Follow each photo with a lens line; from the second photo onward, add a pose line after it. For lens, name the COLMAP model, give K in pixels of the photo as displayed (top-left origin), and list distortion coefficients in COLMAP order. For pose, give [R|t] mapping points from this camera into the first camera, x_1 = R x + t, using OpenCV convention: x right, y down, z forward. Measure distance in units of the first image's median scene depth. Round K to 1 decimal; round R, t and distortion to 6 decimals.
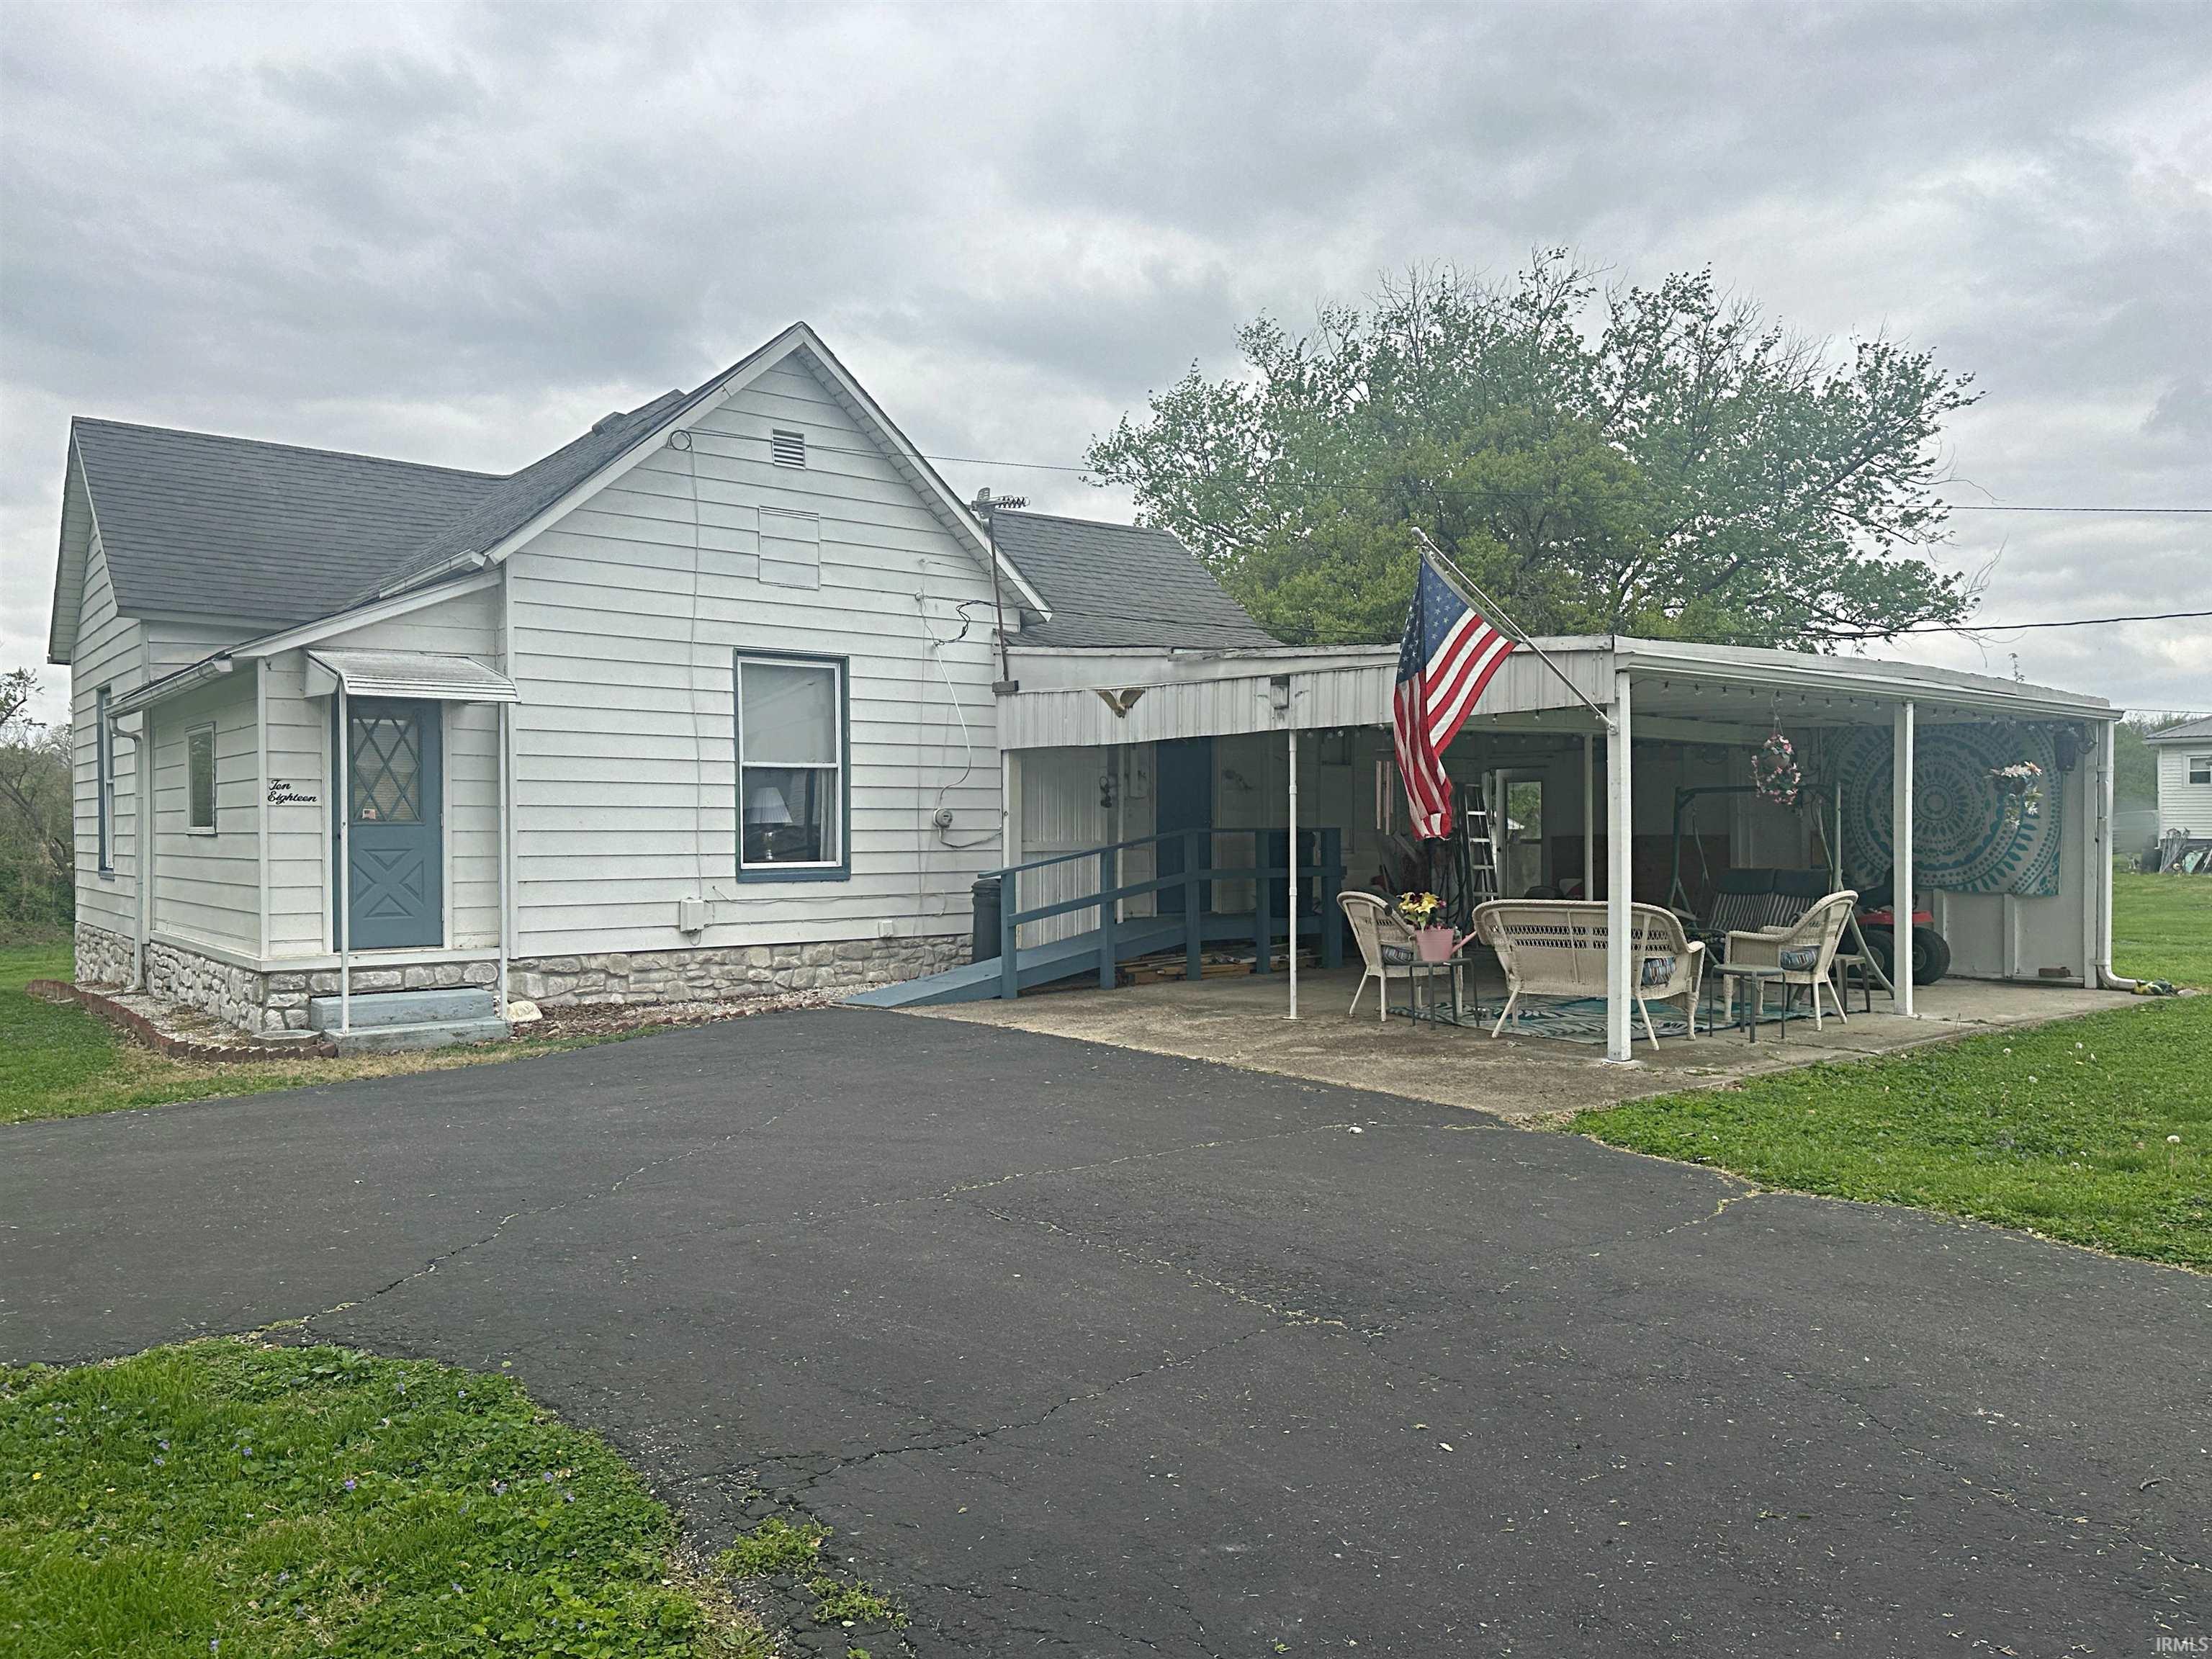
lens RADIAL K [[1660.7, 0, 1106.0], [0, 1660.7, 829.5], [0, 0, 1]] dist [0.121821, -0.123790]
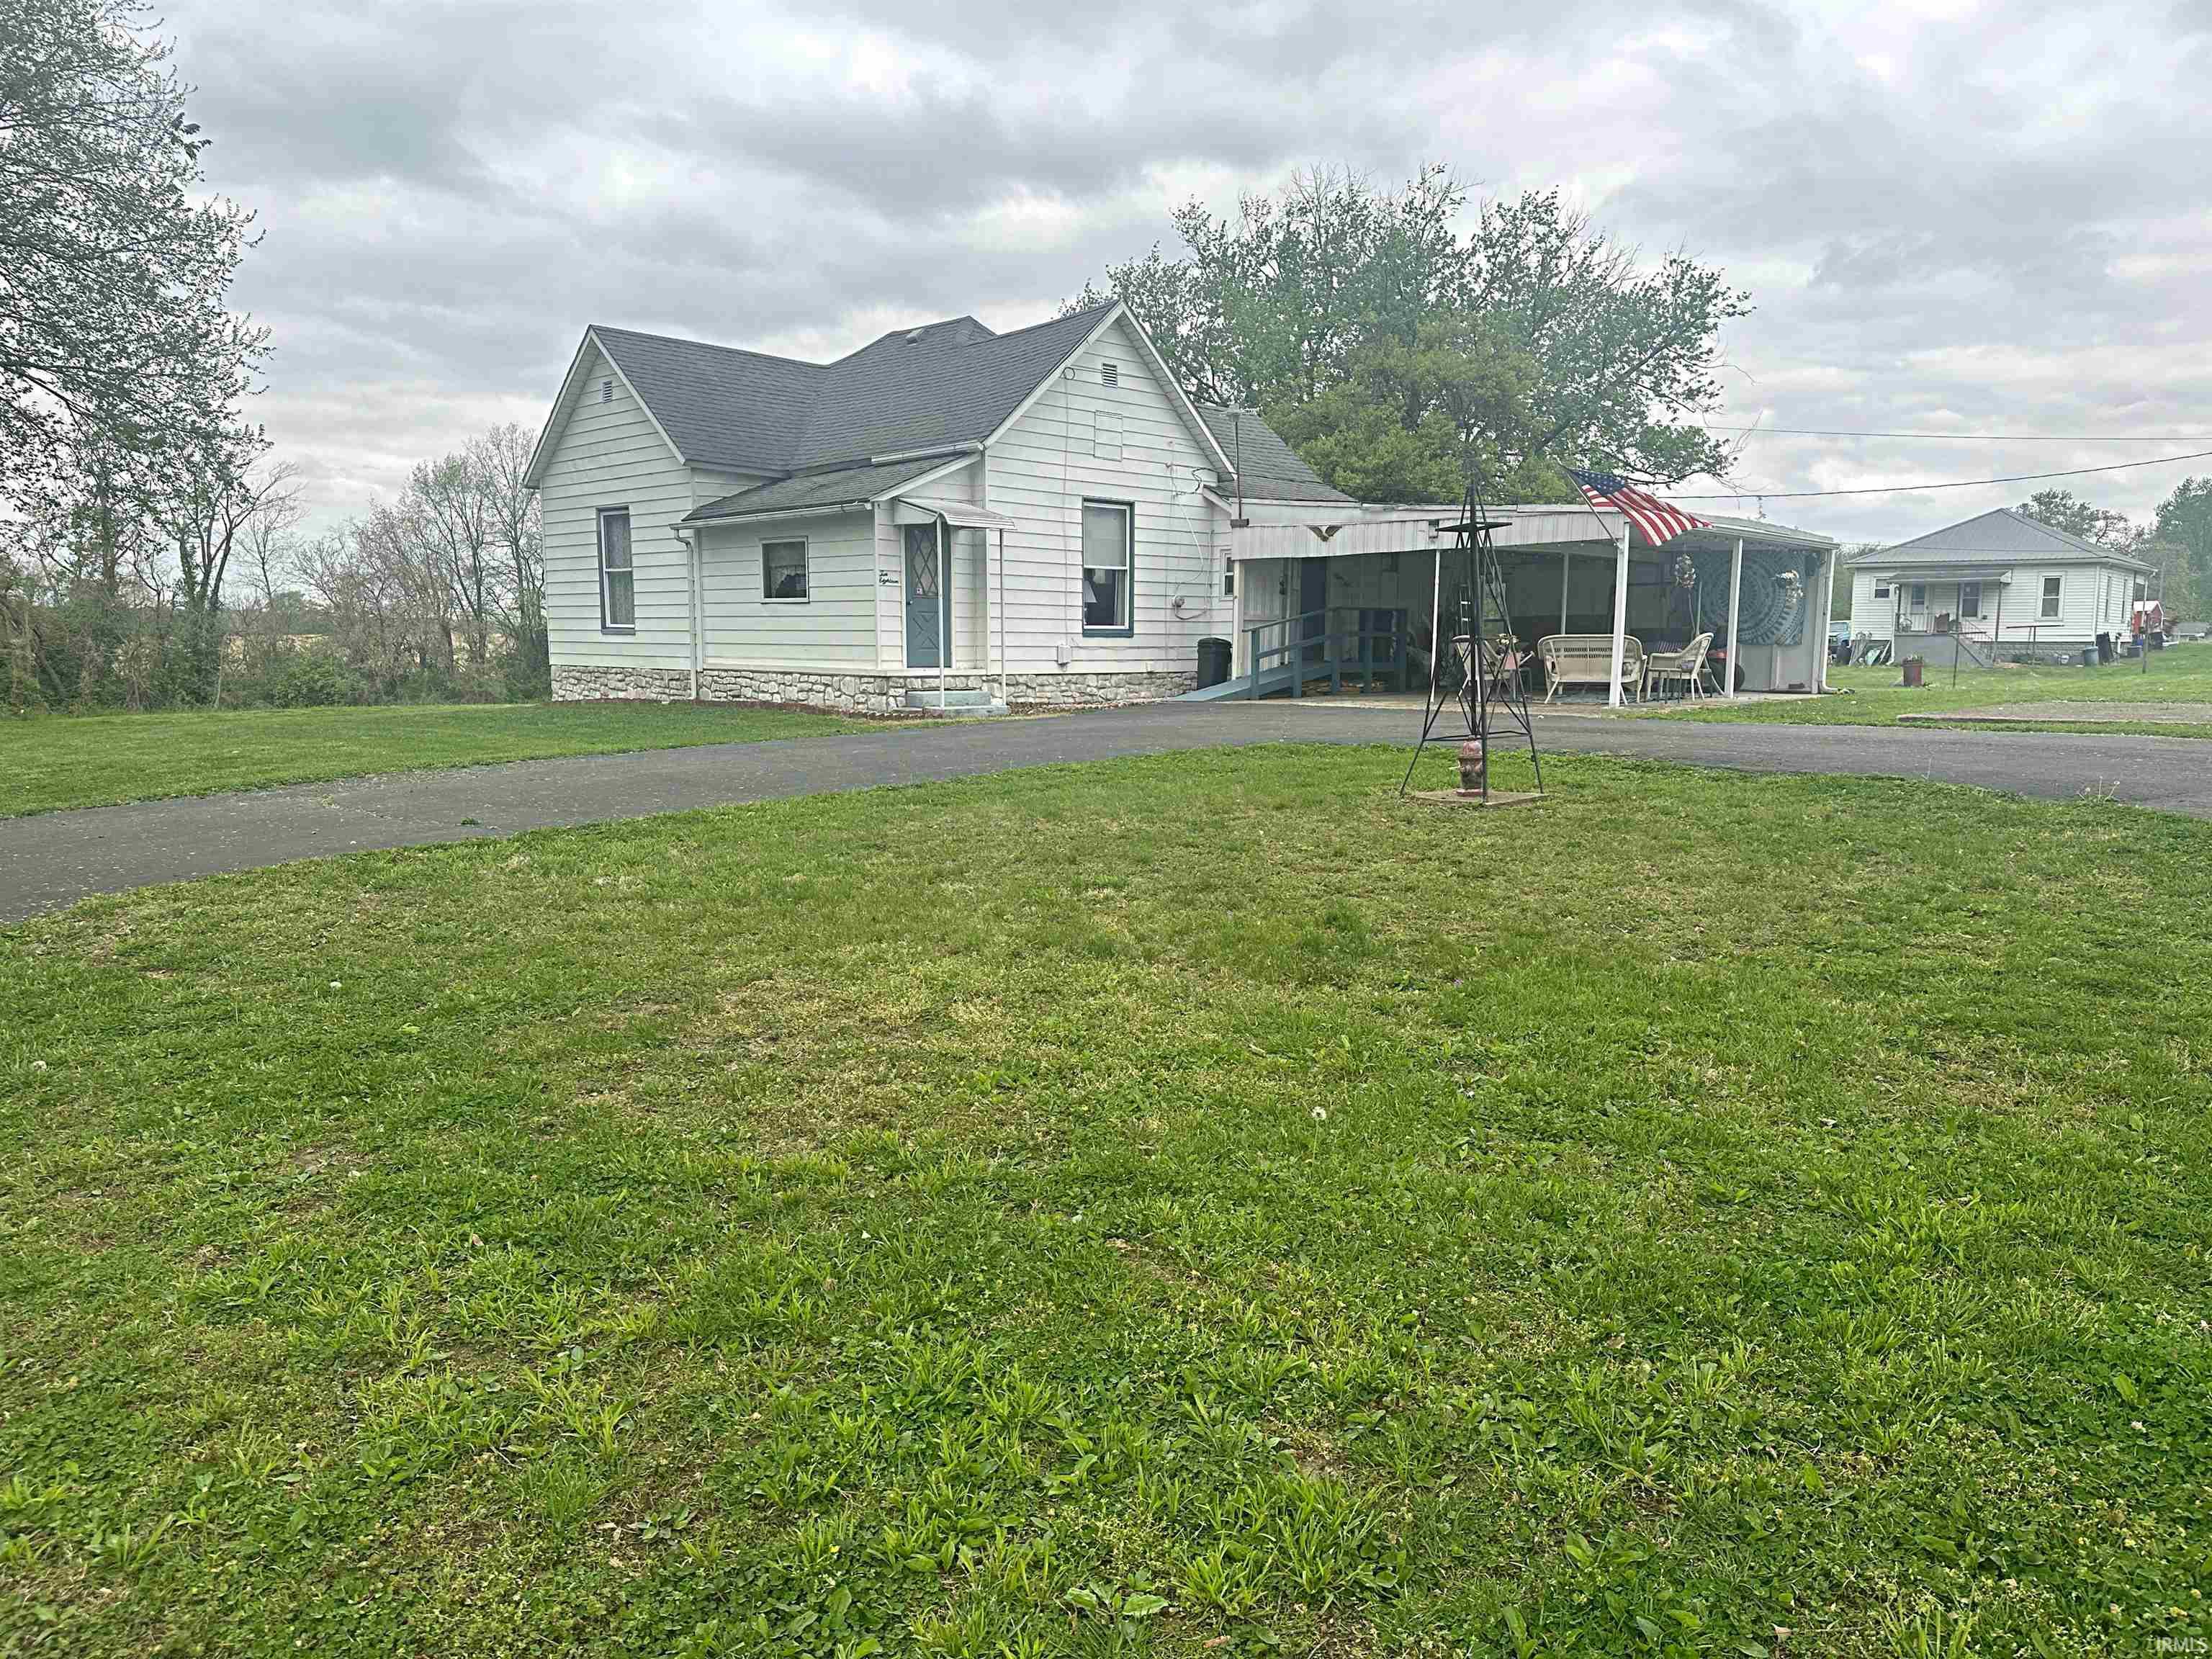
lens RADIAL K [[1660.7, 0, 1106.0], [0, 1660.7, 829.5], [0, 0, 1]] dist [0.121821, -0.123790]
pose [[0.989994, -0.008221, 0.140871, -0.413982], [-0.006943, 0.994255, 0.106815, 0.043709], [-0.140939, -0.106725, 0.984249, -0.666524]]
